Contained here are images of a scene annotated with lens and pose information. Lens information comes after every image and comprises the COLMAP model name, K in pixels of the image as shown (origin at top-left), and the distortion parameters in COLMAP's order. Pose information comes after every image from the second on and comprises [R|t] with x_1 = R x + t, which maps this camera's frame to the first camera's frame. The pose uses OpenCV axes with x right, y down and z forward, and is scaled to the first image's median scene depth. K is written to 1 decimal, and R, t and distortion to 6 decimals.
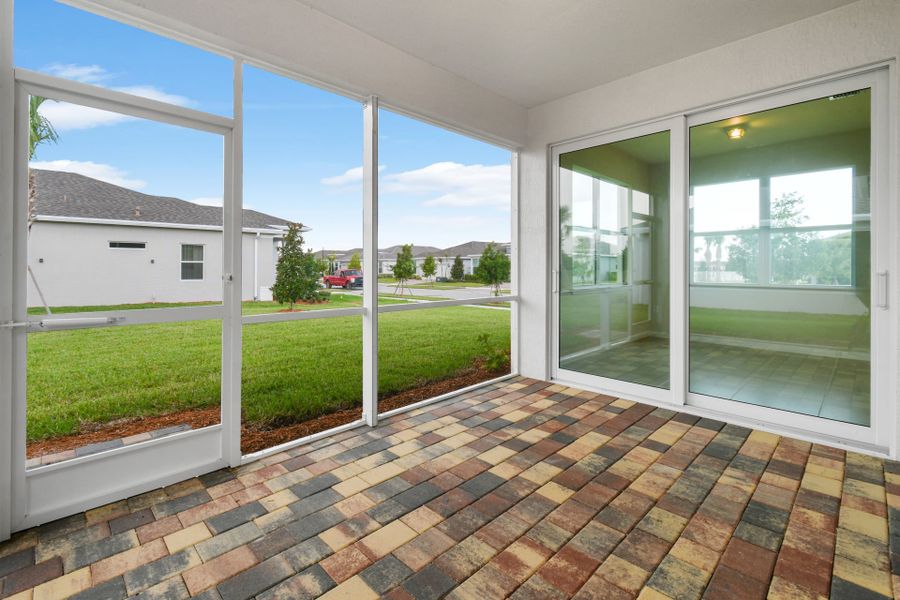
lens RADIAL K [[404.1, 0, 449.9], [0, 404.1, 278.9], [0, 0, 1]] dist [0.000187, -0.000003]
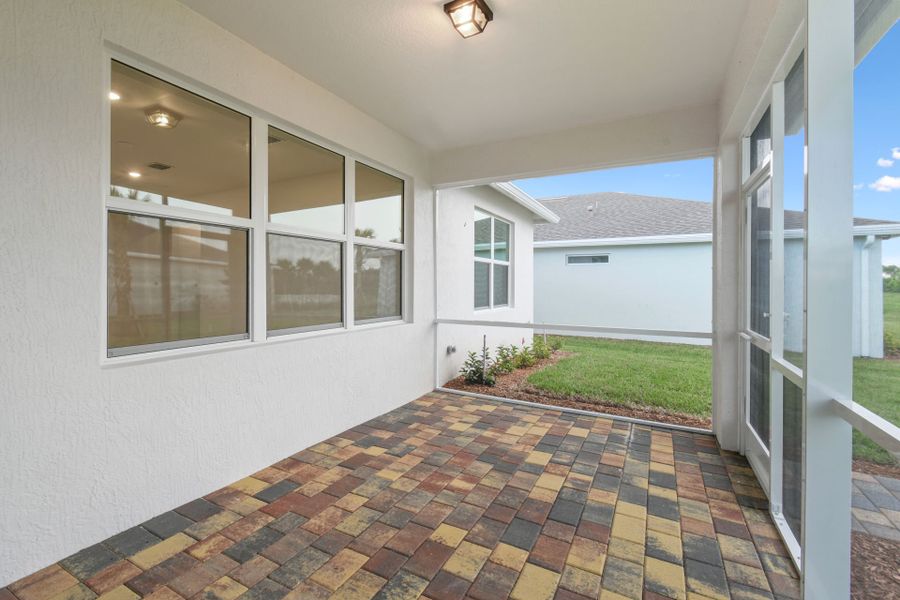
lens RADIAL K [[399.4, 0, 447.6], [0, 399.4, 289.4], [0, 0, 1]] dist [0.022731, 0.000040]
pose [[-0.951667, -0.003194, -0.307114, 0.610273], [-0.013270, 0.999440, 0.030729, -0.103998], [0.306844, 0.033319, -0.951177, 2.061465]]
